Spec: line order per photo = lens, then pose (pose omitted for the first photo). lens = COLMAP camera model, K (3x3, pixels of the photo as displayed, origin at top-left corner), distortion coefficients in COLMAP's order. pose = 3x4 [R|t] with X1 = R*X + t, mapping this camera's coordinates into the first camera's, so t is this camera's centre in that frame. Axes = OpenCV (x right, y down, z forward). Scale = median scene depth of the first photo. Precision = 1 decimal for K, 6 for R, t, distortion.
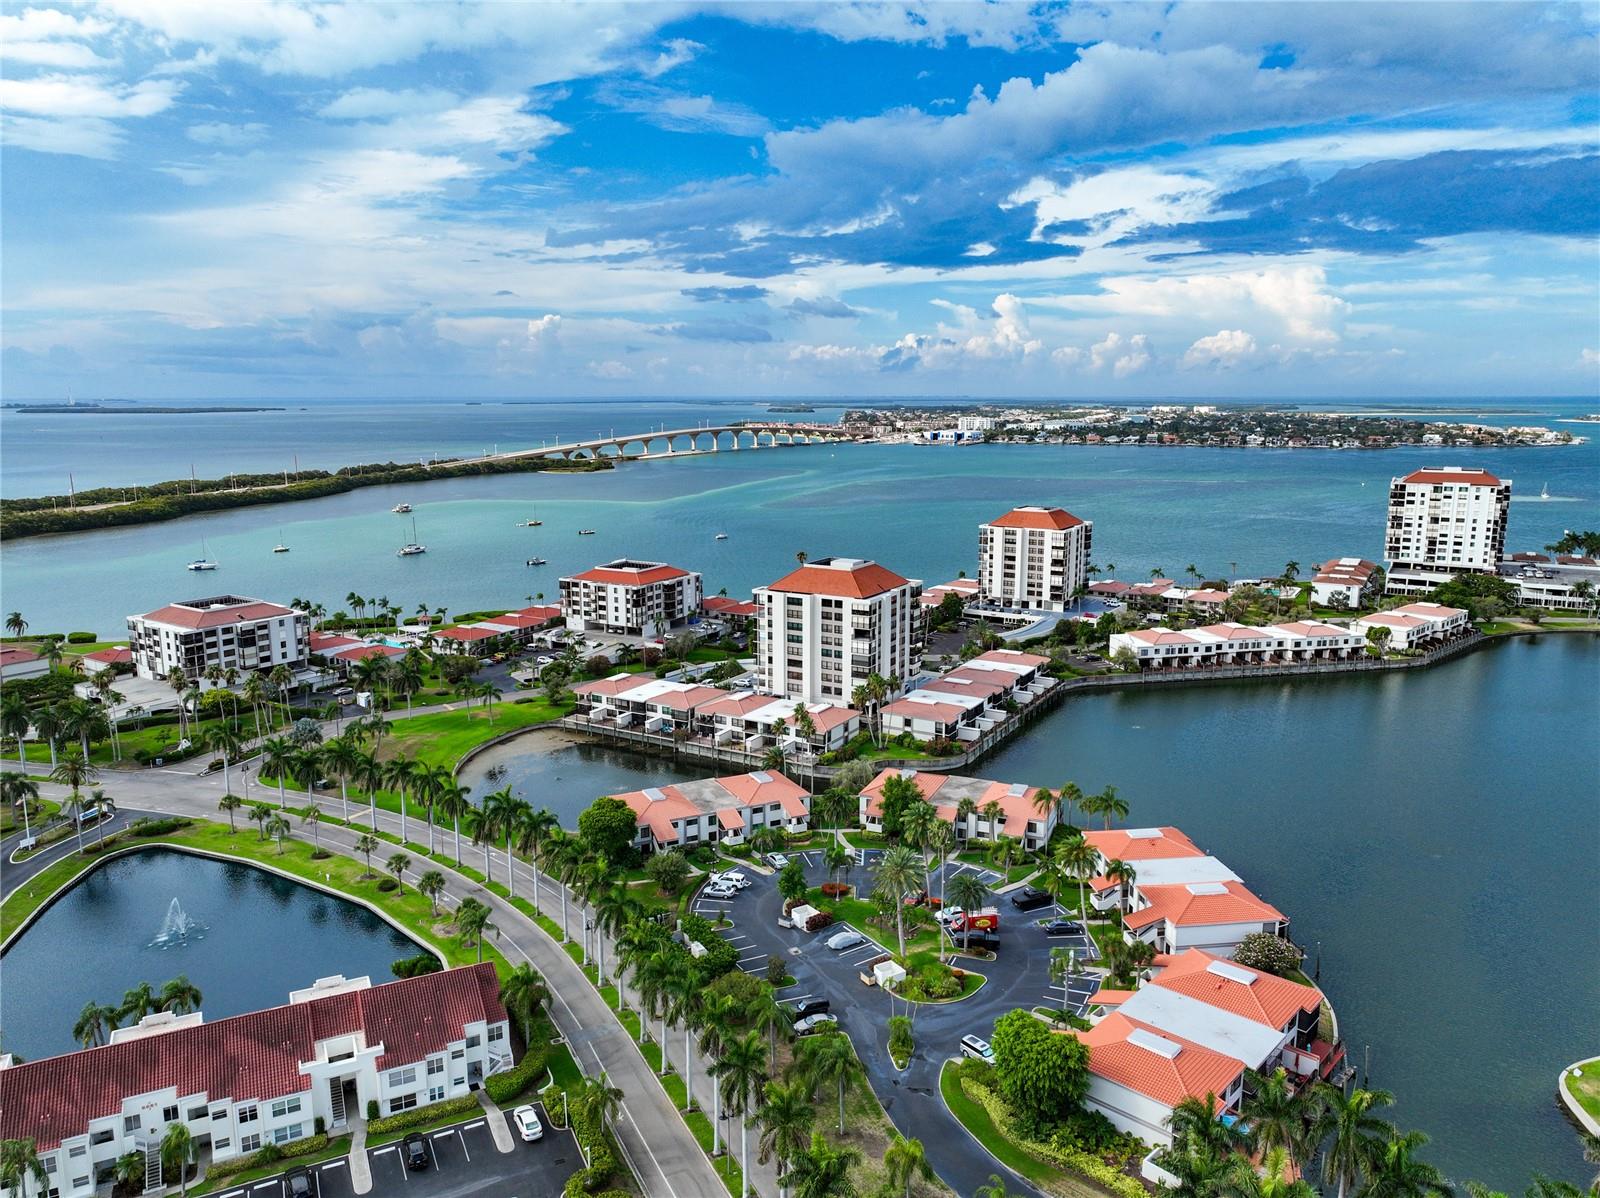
lens RADIAL K [[1130.5, 0, 800.0], [0, 1130.5, 599.0], [0, 0, 1]] dist [0.004024, 0.003311]
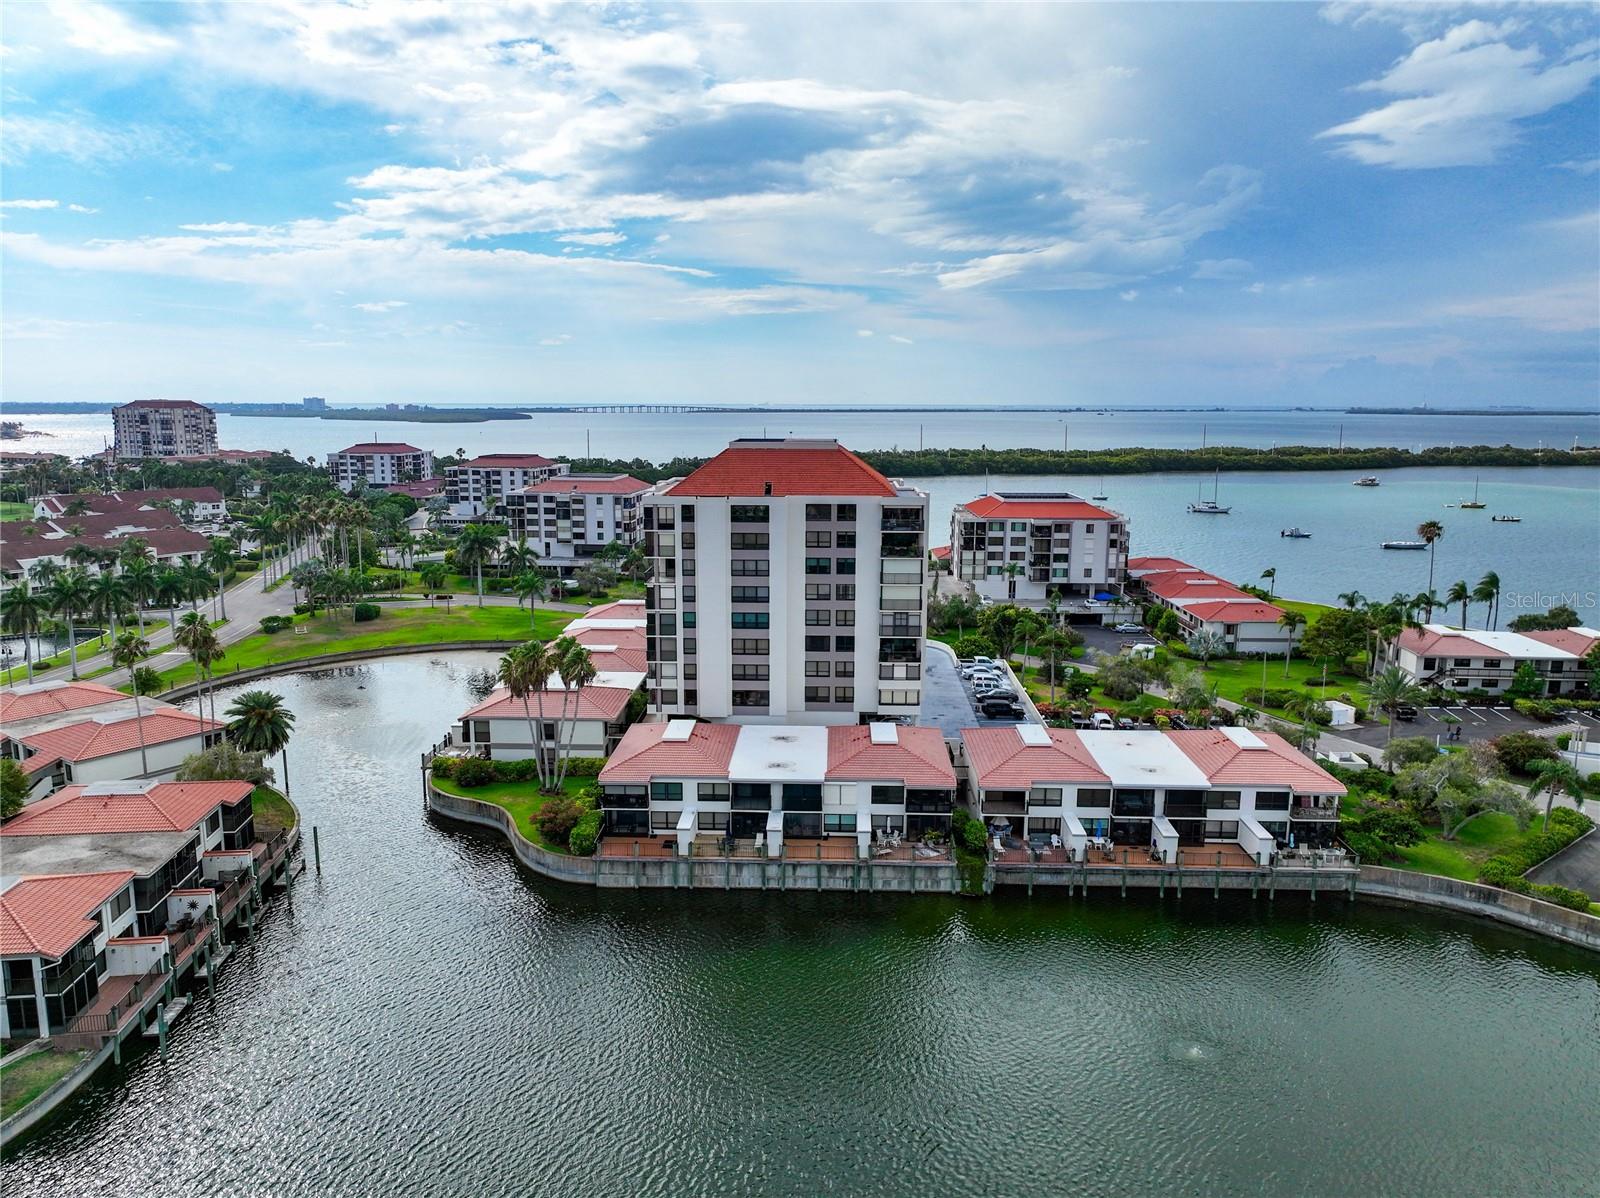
lens RADIAL K [[1130.5, 0, 800.0], [0, 1130.5, 599.0], [0, 0, 1]] dist [0.004024, 0.003311]
pose [[0.477055, 0.154859, -0.865123, 0.338862], [-0.162269, 0.982950, 0.086470, -0.005050], [0.863763, 0.099132, 0.494050, 0.537784]]
